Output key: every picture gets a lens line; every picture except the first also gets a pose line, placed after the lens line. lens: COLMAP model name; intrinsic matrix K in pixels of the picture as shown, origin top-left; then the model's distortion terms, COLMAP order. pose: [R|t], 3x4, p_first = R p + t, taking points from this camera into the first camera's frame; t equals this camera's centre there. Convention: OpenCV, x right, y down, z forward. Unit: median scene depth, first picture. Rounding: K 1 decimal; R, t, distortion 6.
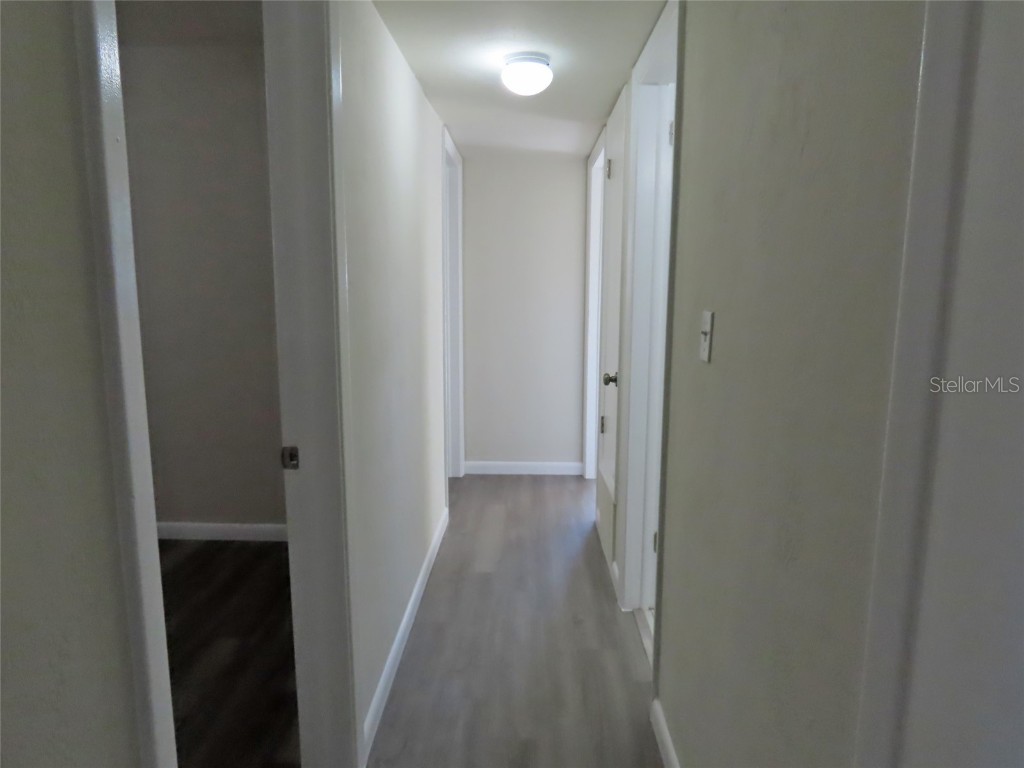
lens RADIAL K [[641.9, 0, 514.5], [0, 641.9, 381.8], [0, 0, 1]] dist [-0.014215, 0.004629]
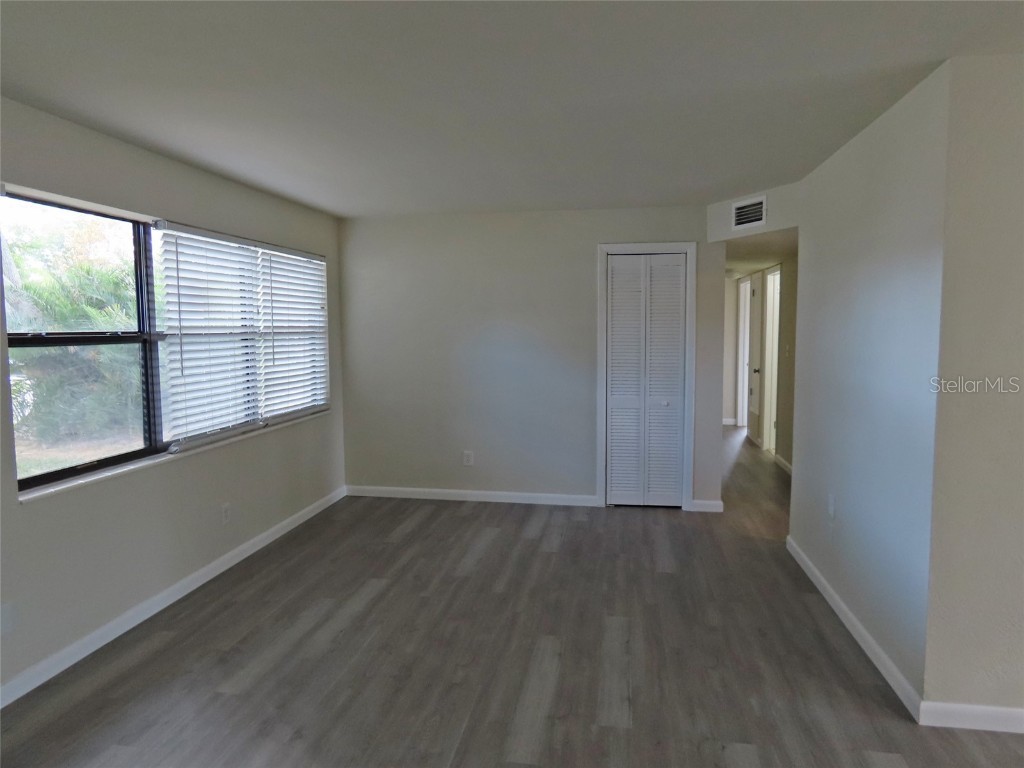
lens RADIAL K [[641.9, 0, 514.5], [0, 641.9, 381.8], [0, 0, 1]] dist [-0.014215, 0.004629]
pose [[0.988936, -0.013600, -0.147718, -0.413836], [0.003676, 0.997730, -0.067247, 0.194773], [0.148297, 0.065960, 0.986741, -1.640875]]
